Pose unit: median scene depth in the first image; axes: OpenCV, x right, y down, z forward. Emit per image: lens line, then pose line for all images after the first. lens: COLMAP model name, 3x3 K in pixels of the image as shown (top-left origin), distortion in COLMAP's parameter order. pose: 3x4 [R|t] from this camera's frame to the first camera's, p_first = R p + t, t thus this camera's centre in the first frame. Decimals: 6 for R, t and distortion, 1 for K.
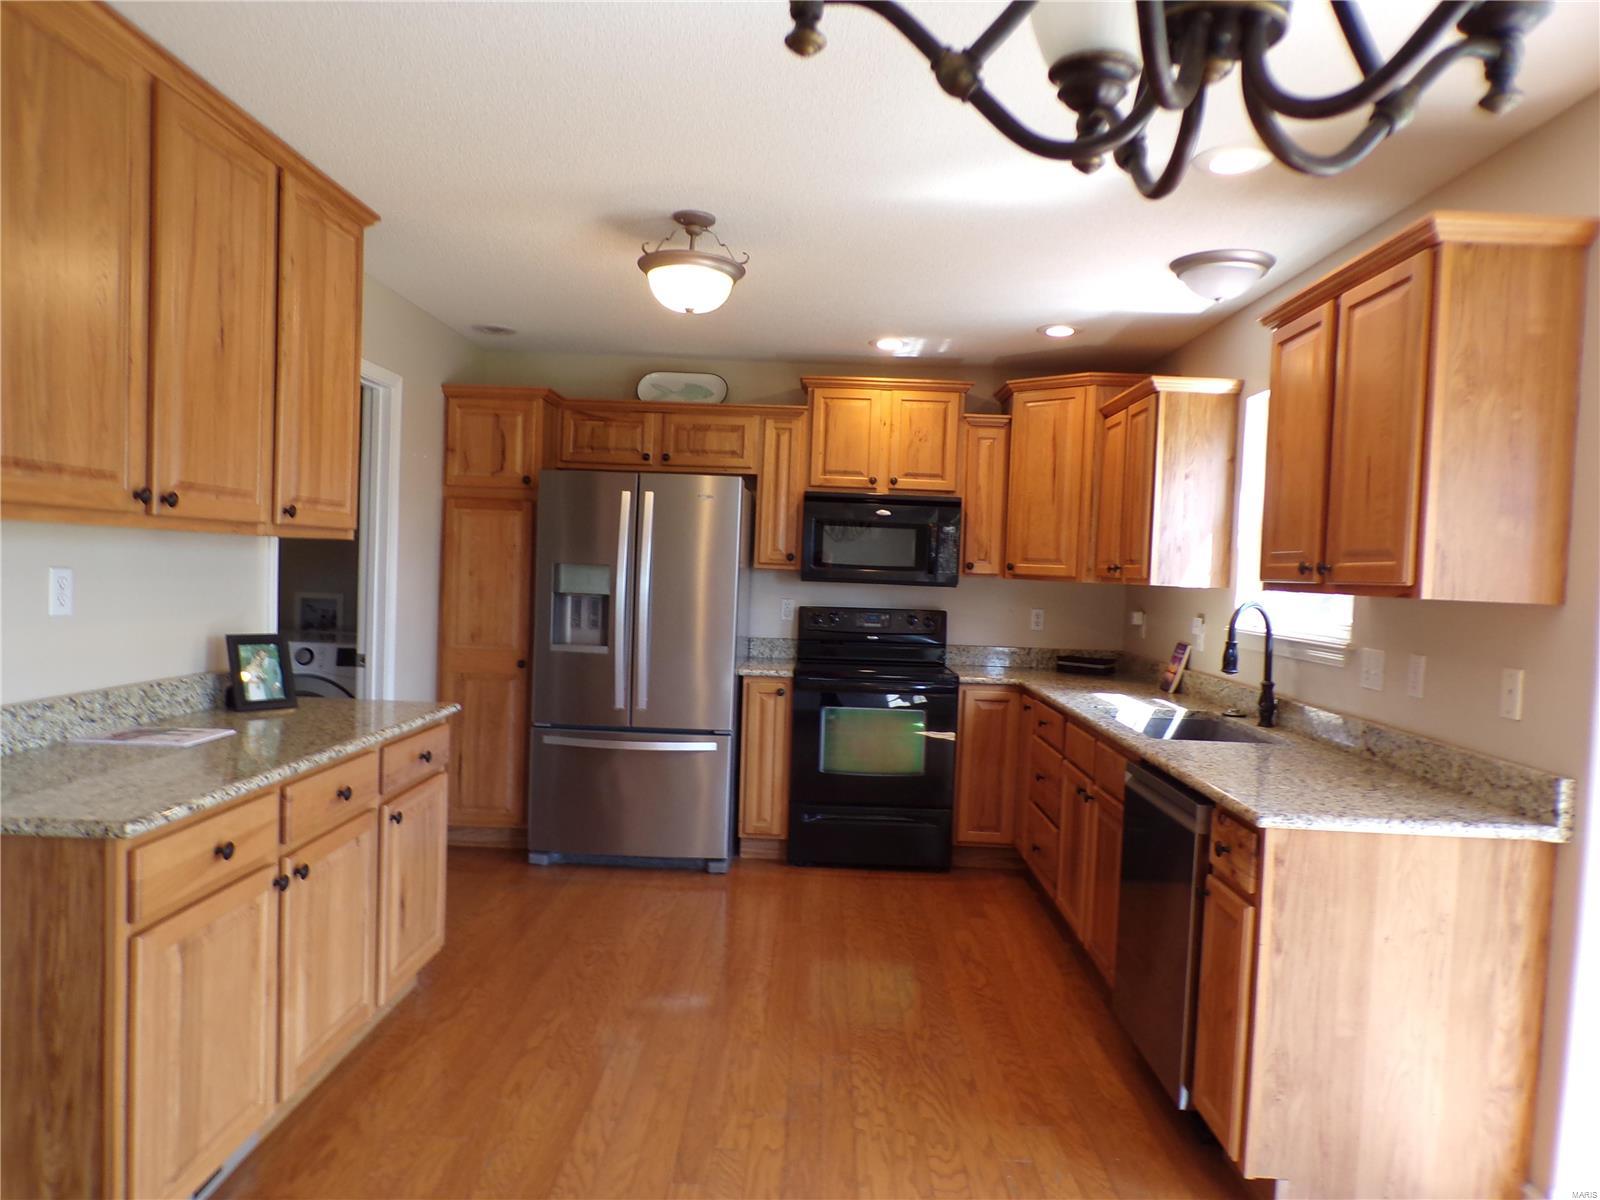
lens RADIAL K [[1089.1, 0, 805.0], [0, 1089.1, 599.8], [0, 0, 1]] dist [-0.018873, 0.020893]
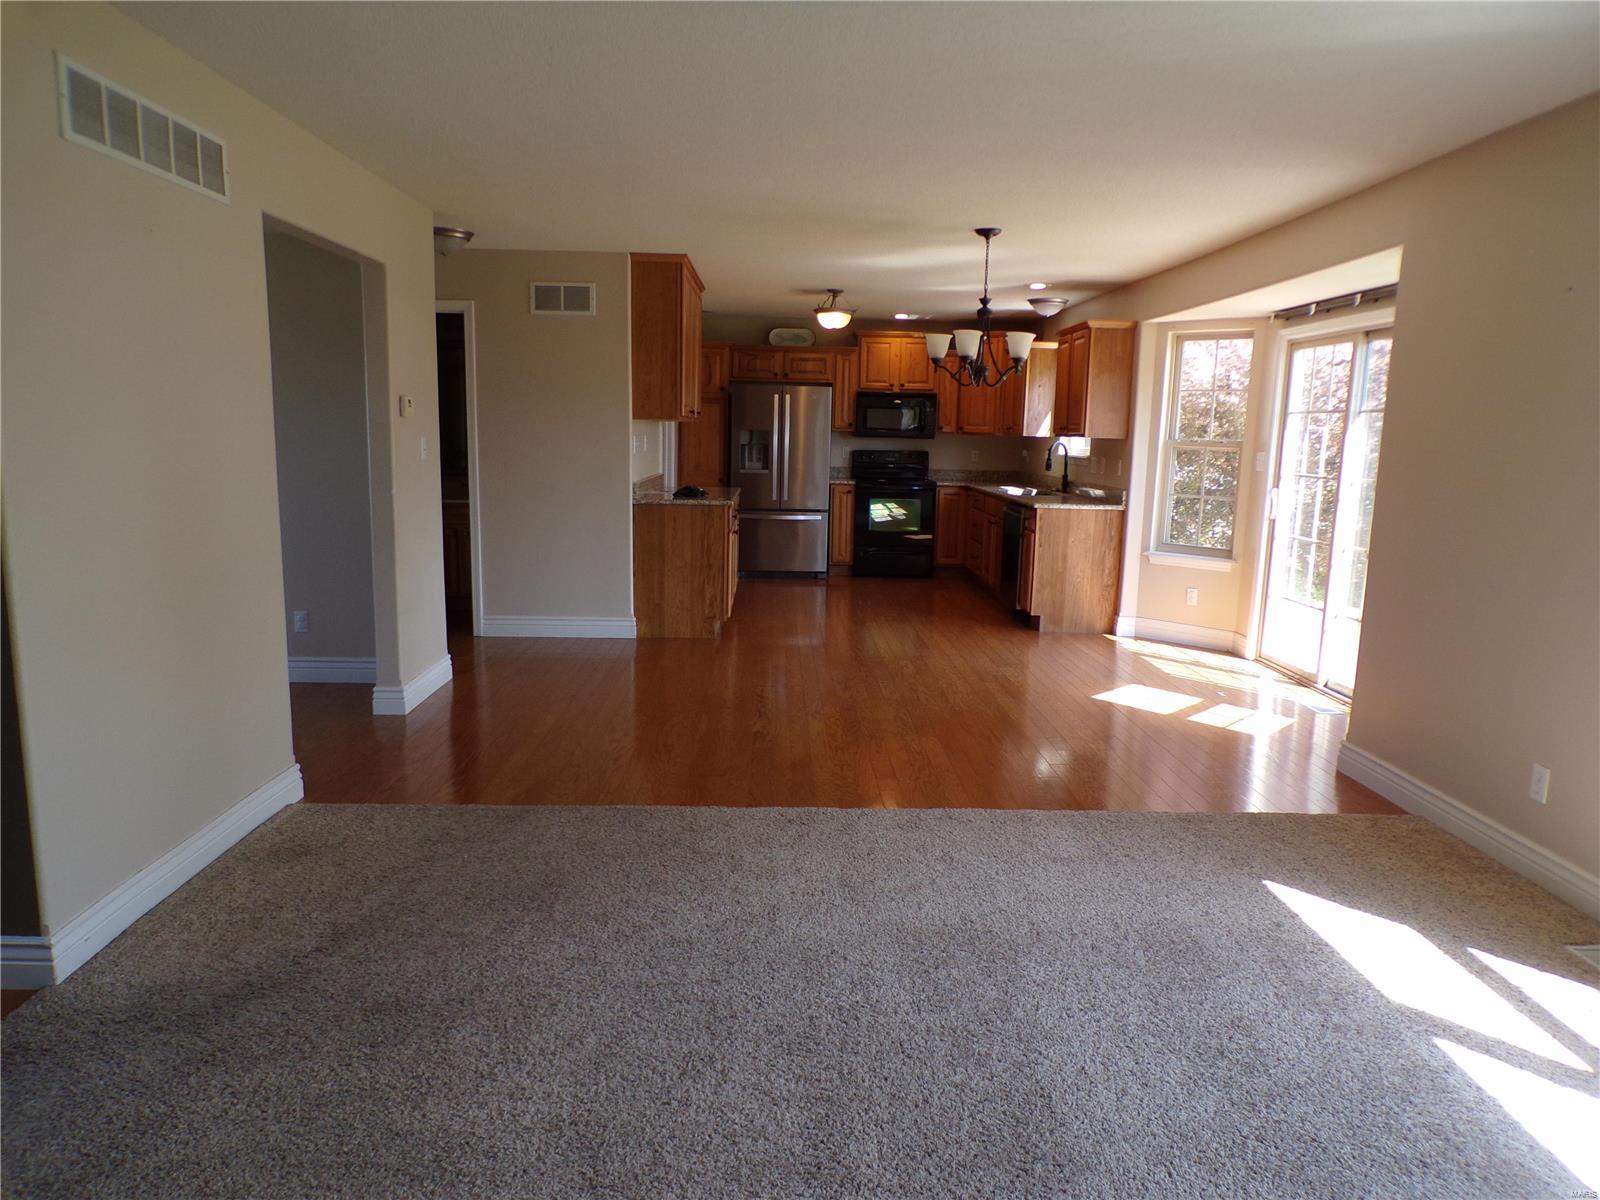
lens RADIAL K [[1089.1, 0, 788.2], [0, 1089.1, 573.8], [0, 0, 1]] dist [-0.018873, 0.020893]
pose [[0.999515, -0.019967, 0.023912, -0.194670], [0.017379, 0.994431, 0.103945, 0.024105], [-0.025854, -0.103479, 0.994296, -1.076730]]
